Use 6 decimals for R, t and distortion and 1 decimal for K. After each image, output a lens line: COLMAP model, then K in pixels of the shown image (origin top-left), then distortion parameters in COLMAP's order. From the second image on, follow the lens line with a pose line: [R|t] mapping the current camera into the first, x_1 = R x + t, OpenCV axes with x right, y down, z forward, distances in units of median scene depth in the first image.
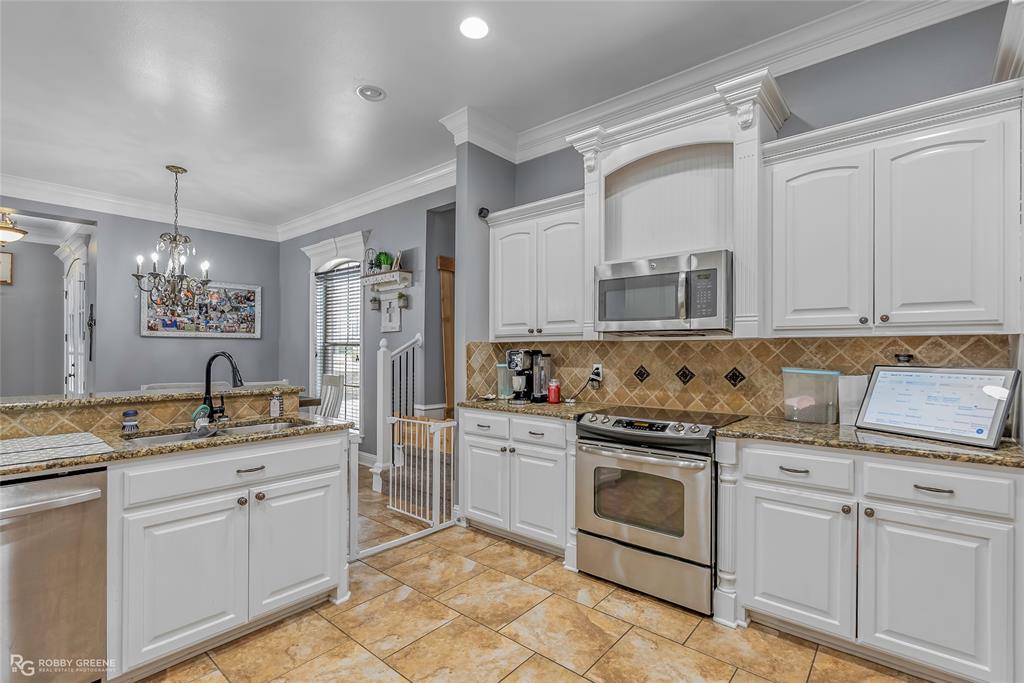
lens RADIAL K [[472.1, 0, 514.1], [0, 472.1, 351.6], [0, 0, 1]] dist [-0.001495, 0.000173]
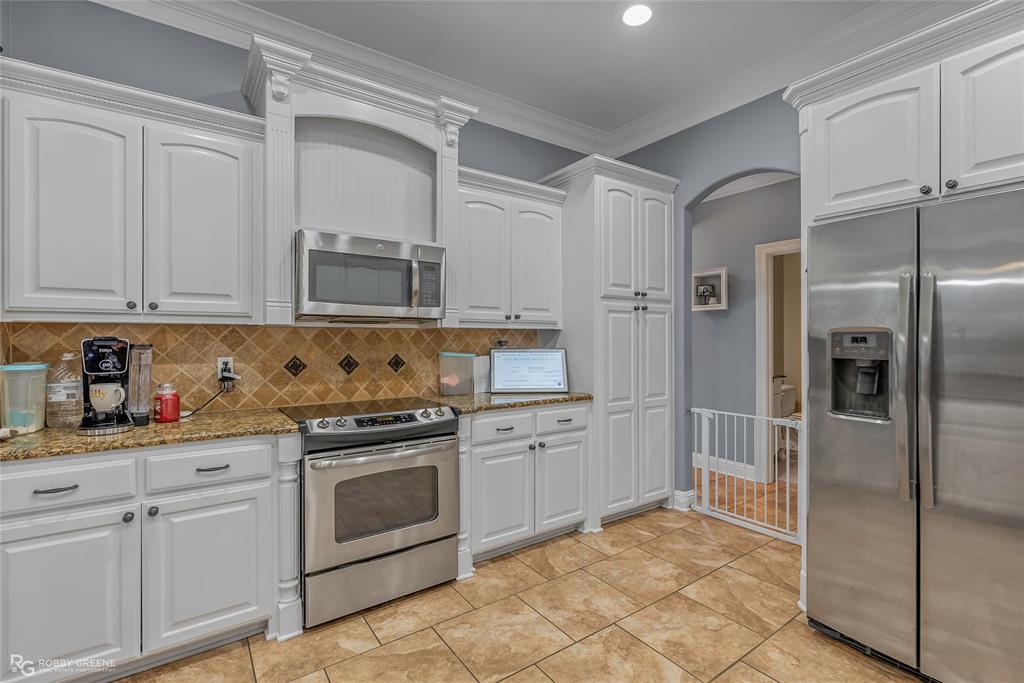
lens RADIAL K [[496.9, 0, 532.2], [0, 496.9, 334.1], [0, 0, 1]] dist [0.003880, -0.000190]
pose [[0.211590, 0.008469, 0.977322, -0.557424], [0.002141, 0.999956, -0.009129, -0.000528], [-0.977356, 0.004024, 0.211563, 0.466537]]
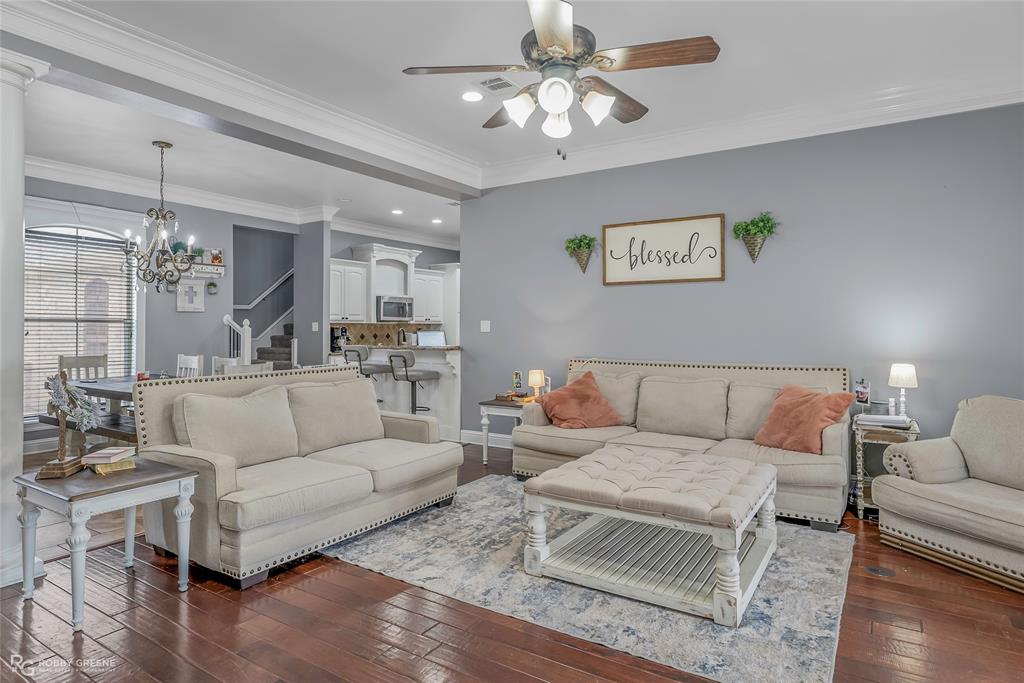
lens RADIAL K [[576.4, 0, 514.4], [0, 576.4, 329.0], [0, 0, 1]] dist [0.000880, 0.000117]
pose [[-0.123020, -0.005241, 0.992390, -3.198674], [0.002427, 0.999981, 0.005582, -0.009193], [-0.992401, 0.003095, -0.123005, 0.659979]]
